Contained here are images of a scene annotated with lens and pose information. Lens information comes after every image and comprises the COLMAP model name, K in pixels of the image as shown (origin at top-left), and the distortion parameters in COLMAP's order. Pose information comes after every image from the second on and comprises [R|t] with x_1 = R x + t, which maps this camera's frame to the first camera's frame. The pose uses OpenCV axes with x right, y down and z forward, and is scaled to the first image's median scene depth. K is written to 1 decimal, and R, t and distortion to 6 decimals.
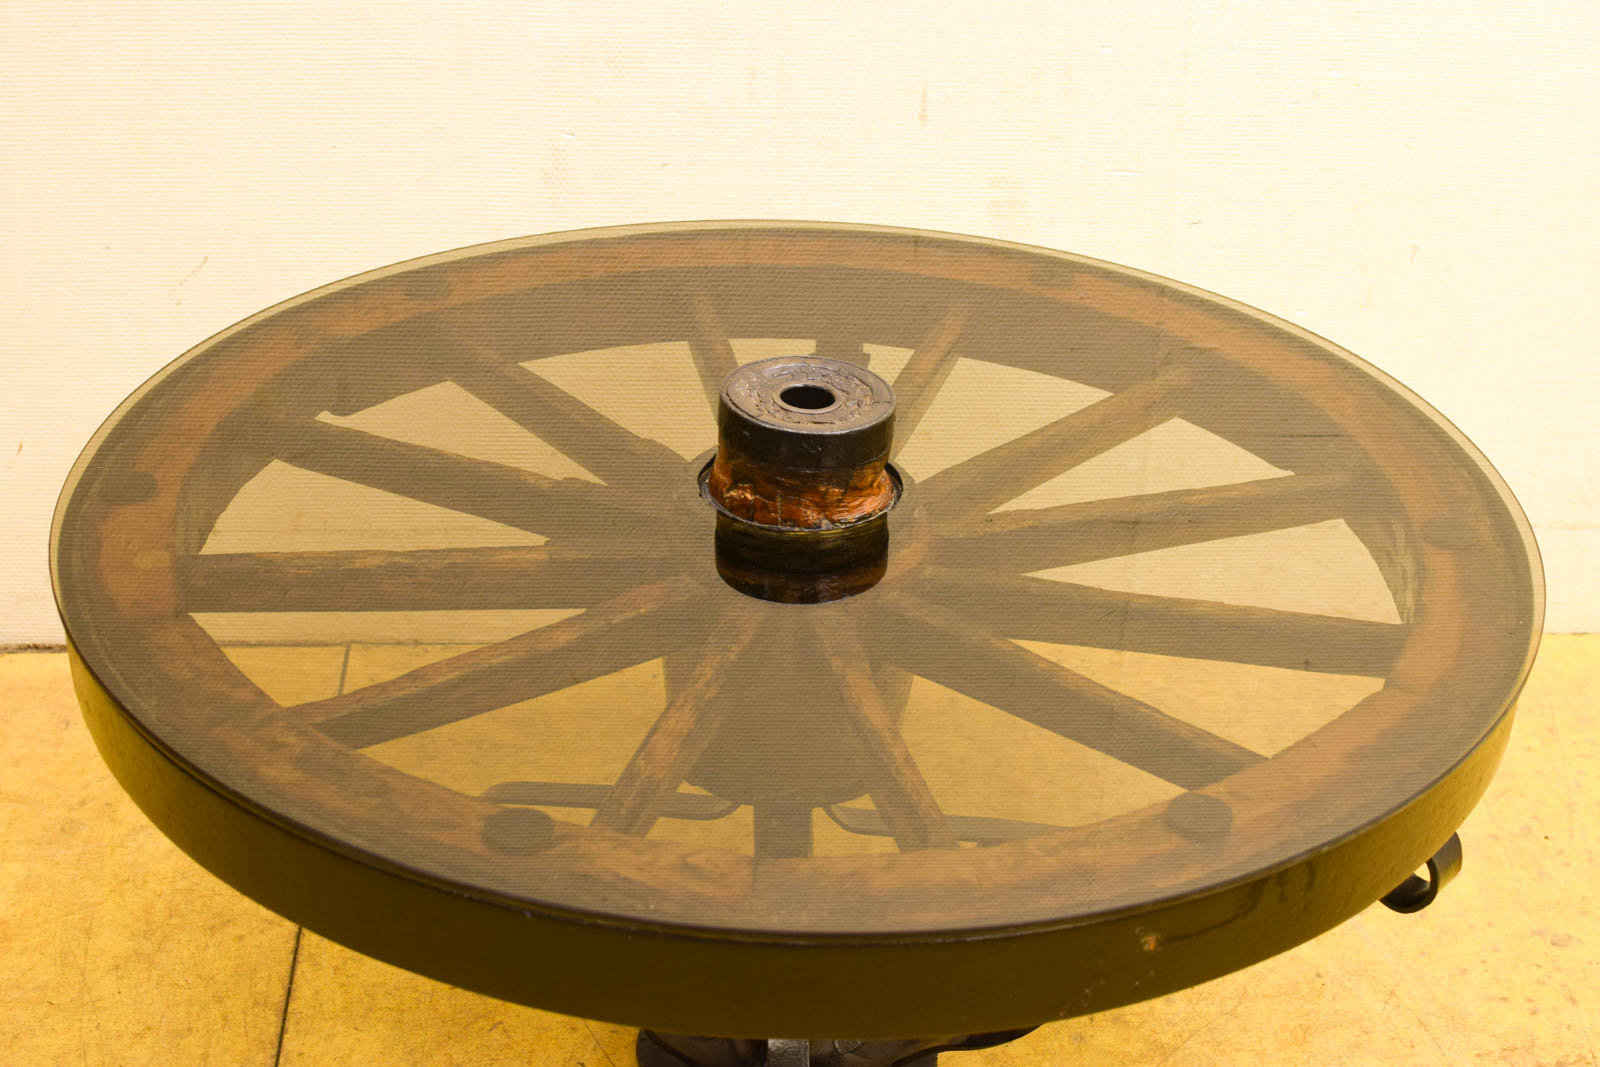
lens RADIAL K [[2456.5, 0, 796.1], [0, 2456.5, 532.3], [0, 0, 1]] dist [-0.154940, 0.000000]
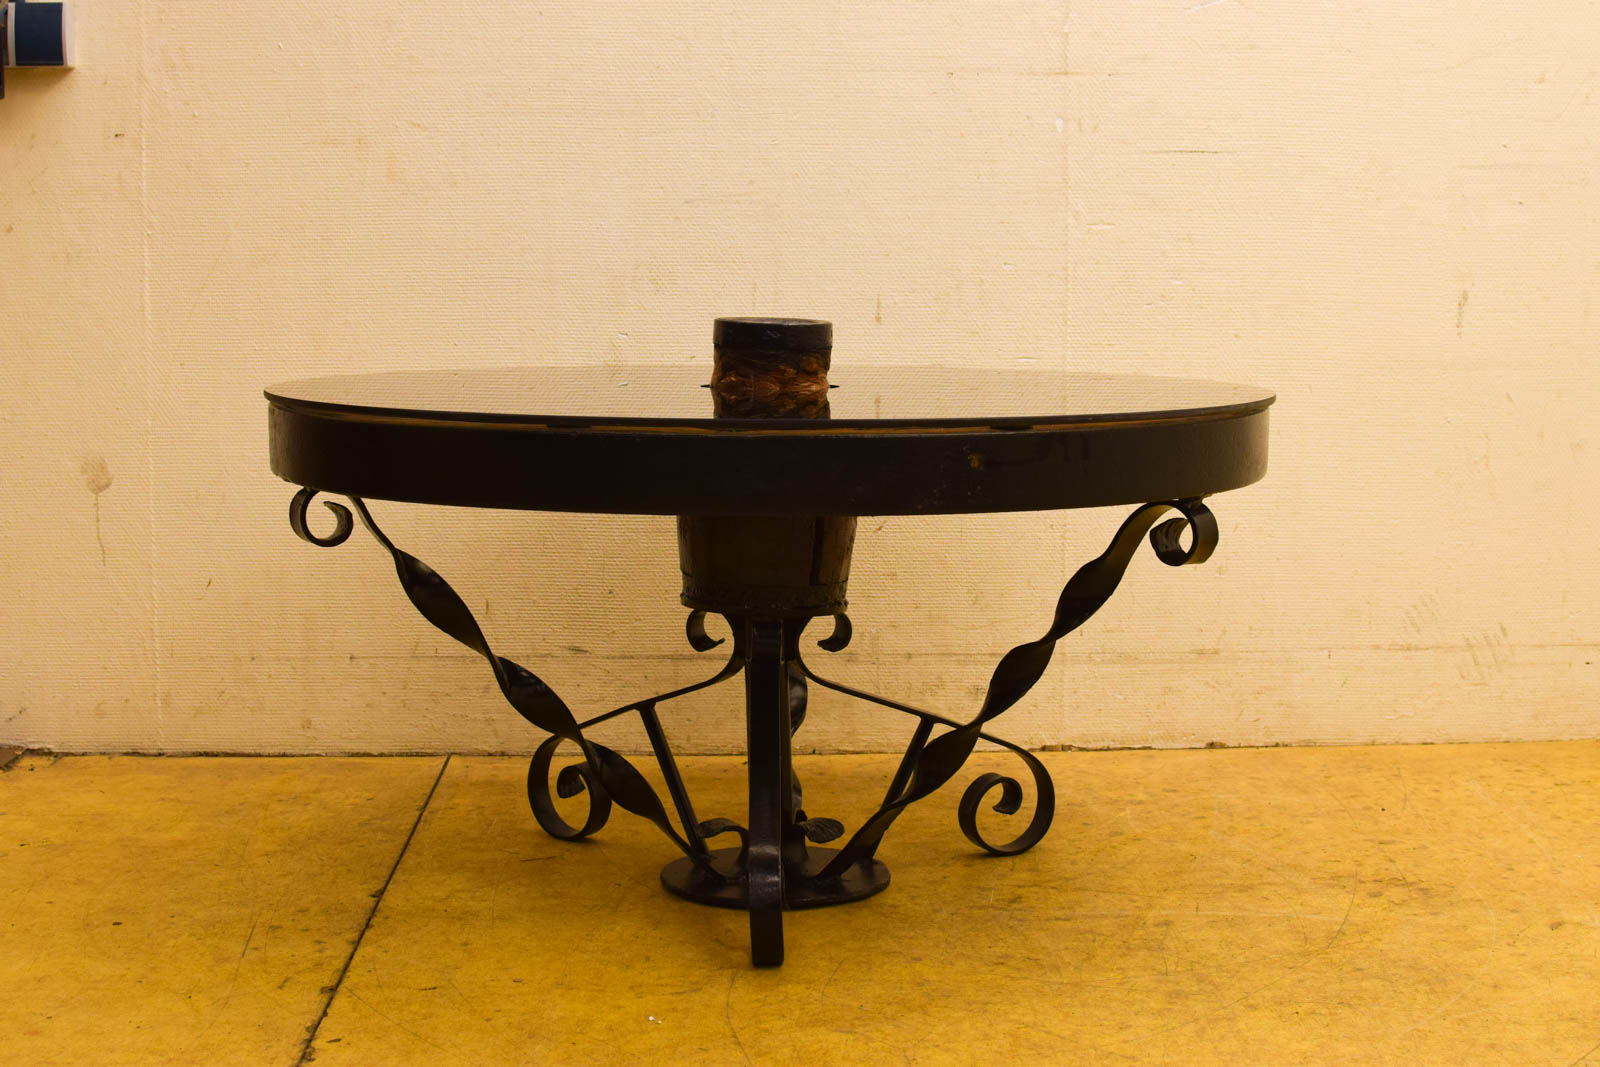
lens RADIAL K [[2456.5, 0, 802.3], [0, 2456.5, 535.2], [0, 0, 1]] dist [-0.154940, 0.000000]
pose [[0.999208, -0.025527, -0.030534, 0.051098], [0.012541, 0.930079, -0.367146, 0.483272], [0.037771, 0.366472, 0.929662, -0.266595]]
